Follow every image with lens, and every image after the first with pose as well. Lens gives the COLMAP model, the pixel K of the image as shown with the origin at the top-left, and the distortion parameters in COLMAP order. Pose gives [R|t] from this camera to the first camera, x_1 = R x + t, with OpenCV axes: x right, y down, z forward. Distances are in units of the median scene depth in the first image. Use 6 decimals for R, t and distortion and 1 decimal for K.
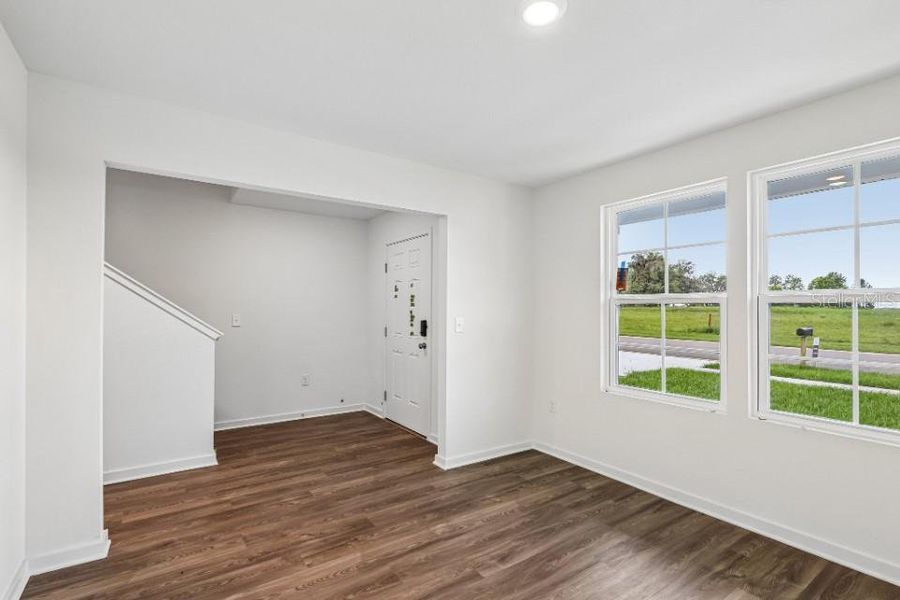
lens RADIAL K [[419.7, 0, 449.2], [0, 419.7, 306.4], [0, 0, 1]] dist [0.002188, 0.000848]
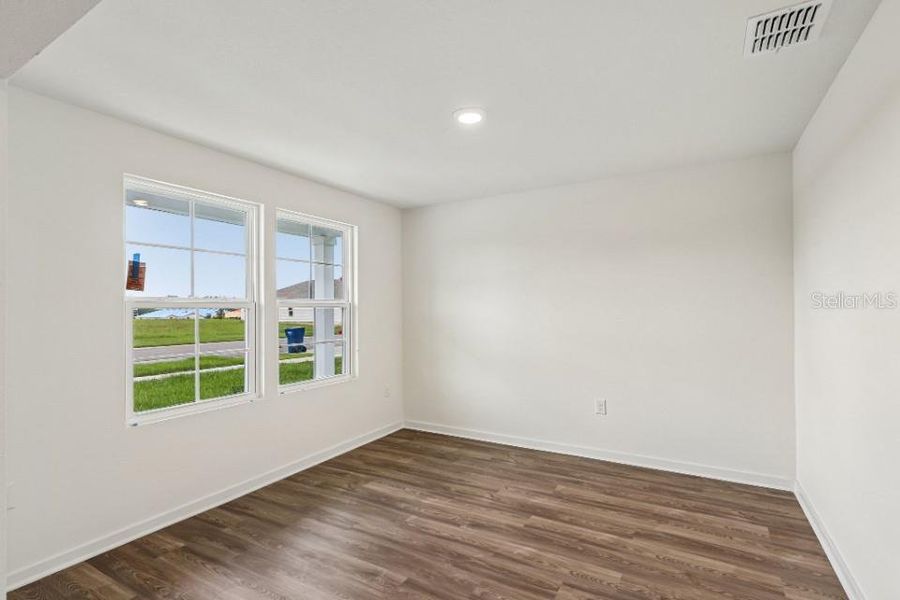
lens RADIAL K [[419.7, 0, 448.5], [0, 419.7, 296.4], [0, 0, 1]] dist [0.002188, 0.000848]
pose [[-0.410496, 0.024224, 0.911541, -0.595309], [-0.000278, 0.999644, -0.026690, -0.007467], [-0.911862, -0.011209, -0.410343, 0.879354]]
